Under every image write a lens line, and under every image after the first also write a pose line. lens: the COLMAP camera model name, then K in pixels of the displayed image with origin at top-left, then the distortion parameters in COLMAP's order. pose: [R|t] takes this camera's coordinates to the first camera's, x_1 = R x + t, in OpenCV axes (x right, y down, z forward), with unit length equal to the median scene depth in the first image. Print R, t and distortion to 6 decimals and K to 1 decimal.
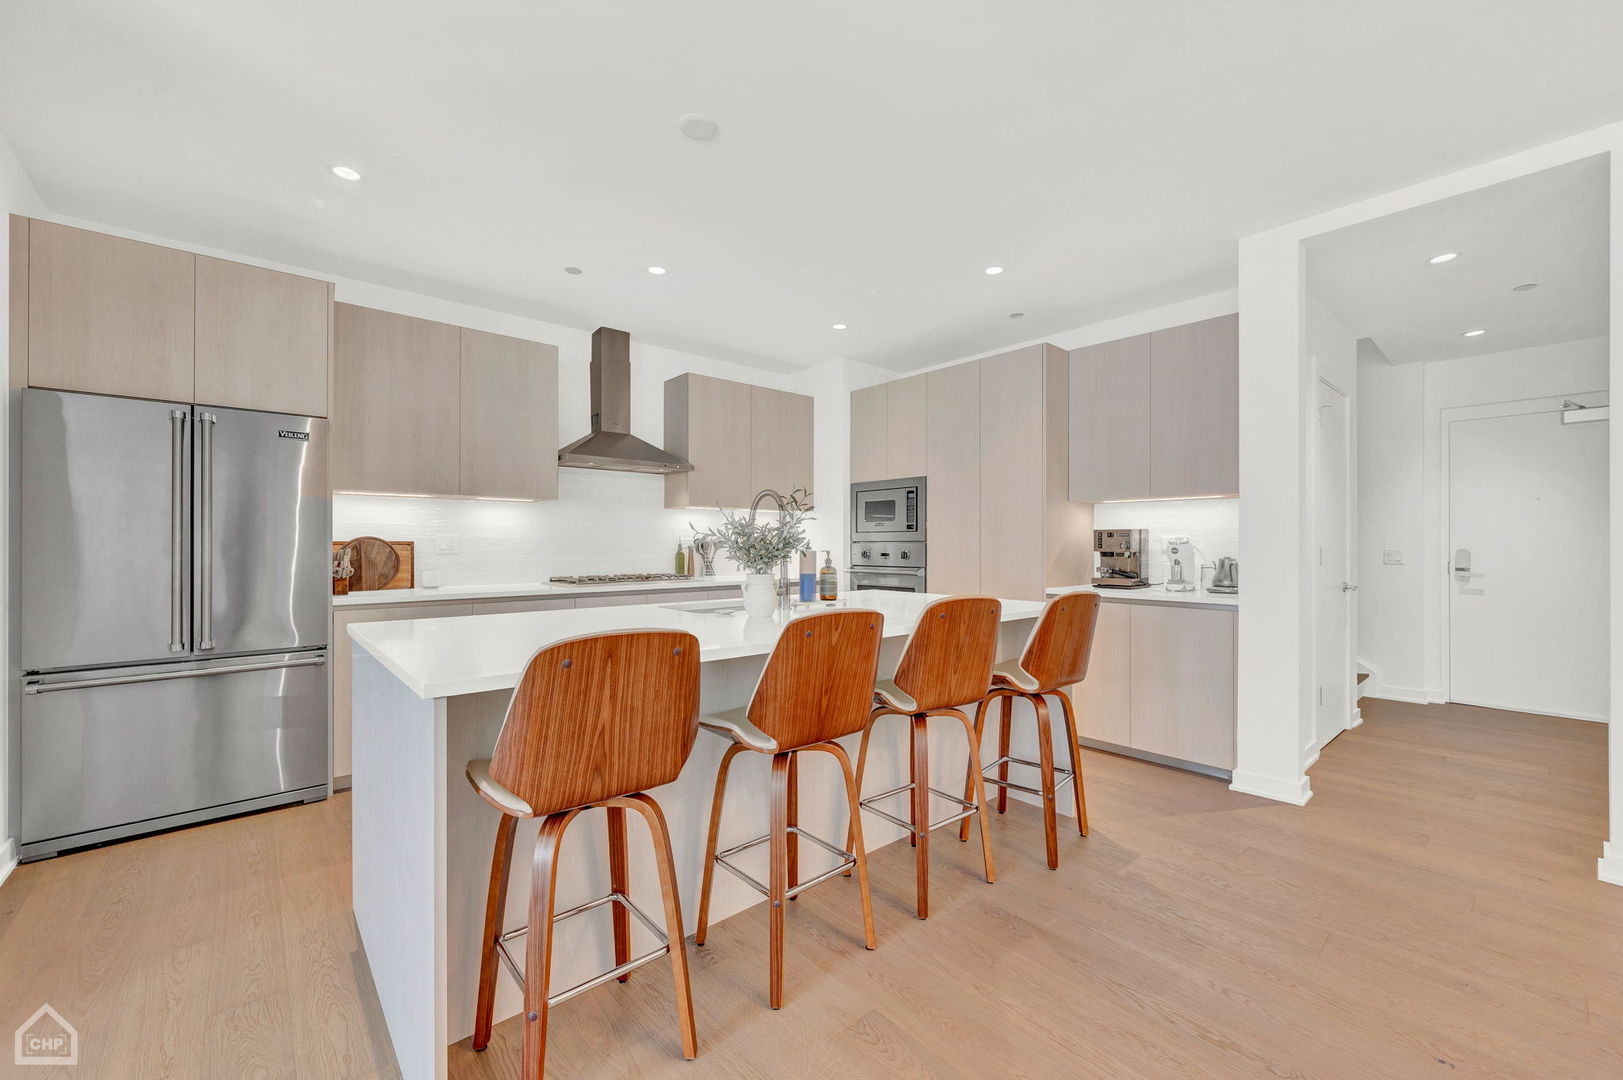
lens RADIAL K [[646.9, 0, 821.0], [0, 646.9, 543.5], [0, 0, 1]] dist [0.001618, -0.000555]
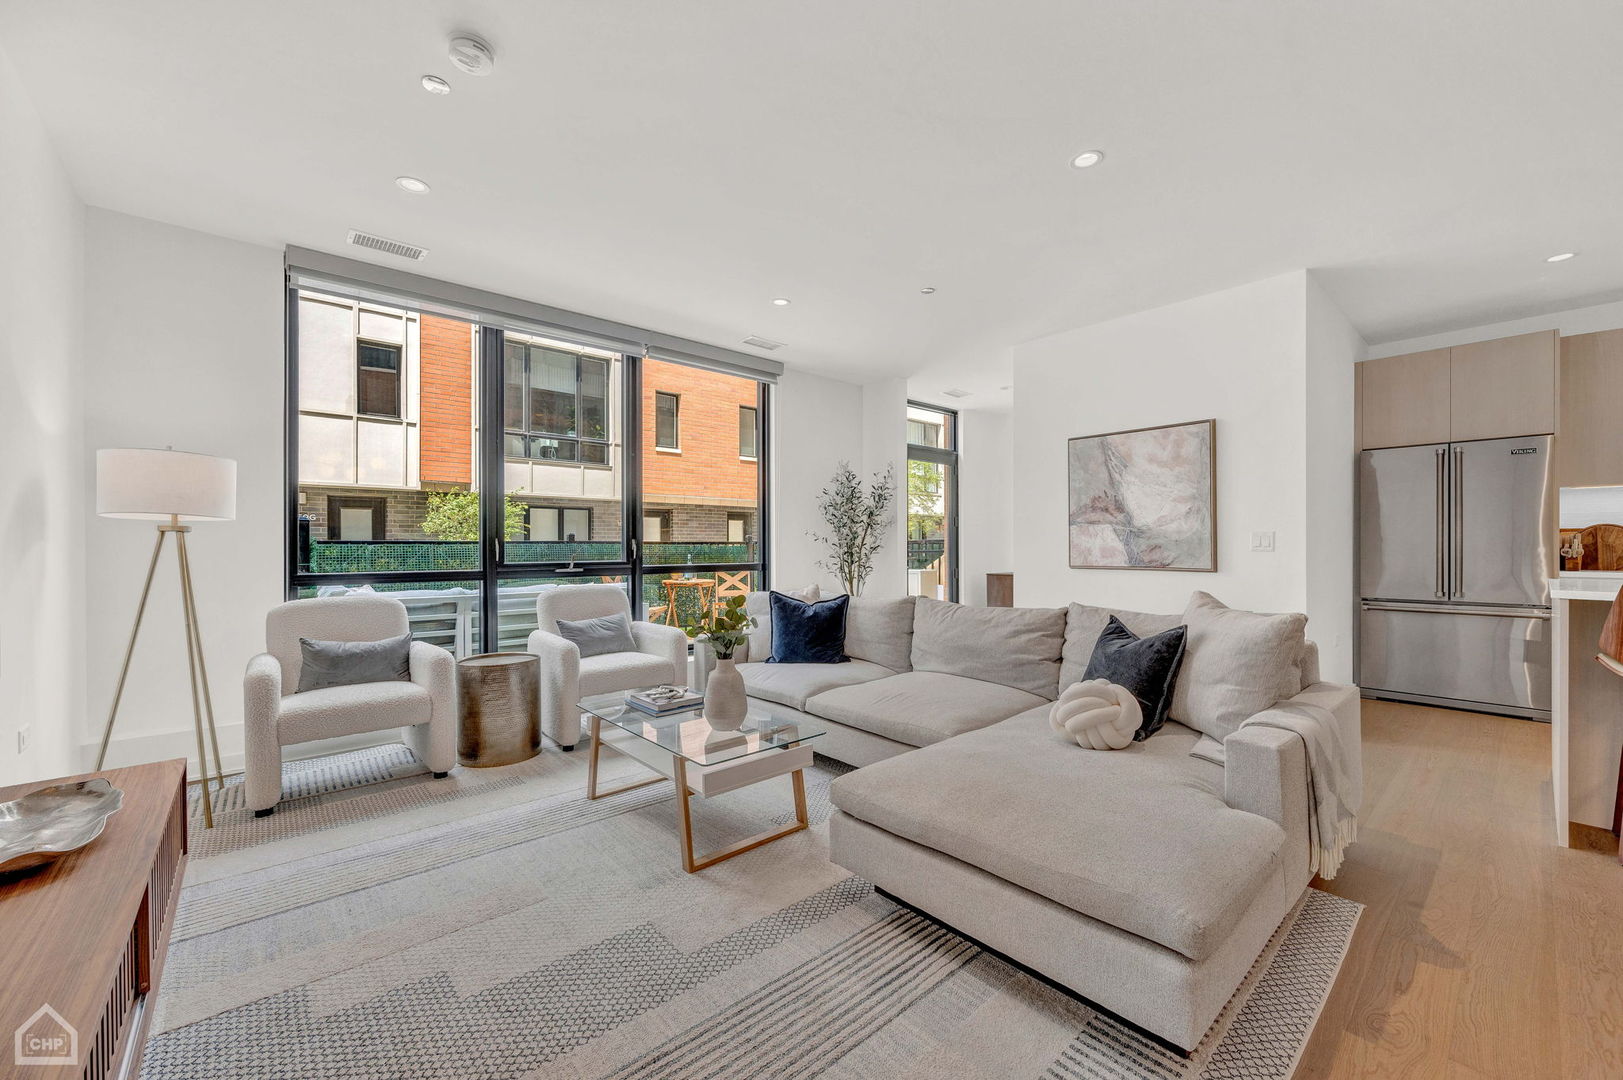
lens RADIAL K [[646.9, 0, 818.0], [0, 646.9, 546.4], [0, 0, 1]] dist [0.001618, -0.000555]
pose [[0.005471, 0.004872, -0.999973, 0.504511], [-0.001241, 0.999987, 0.004866, 0.028883], [0.999984, 0.001214, 0.005477, -0.462046]]
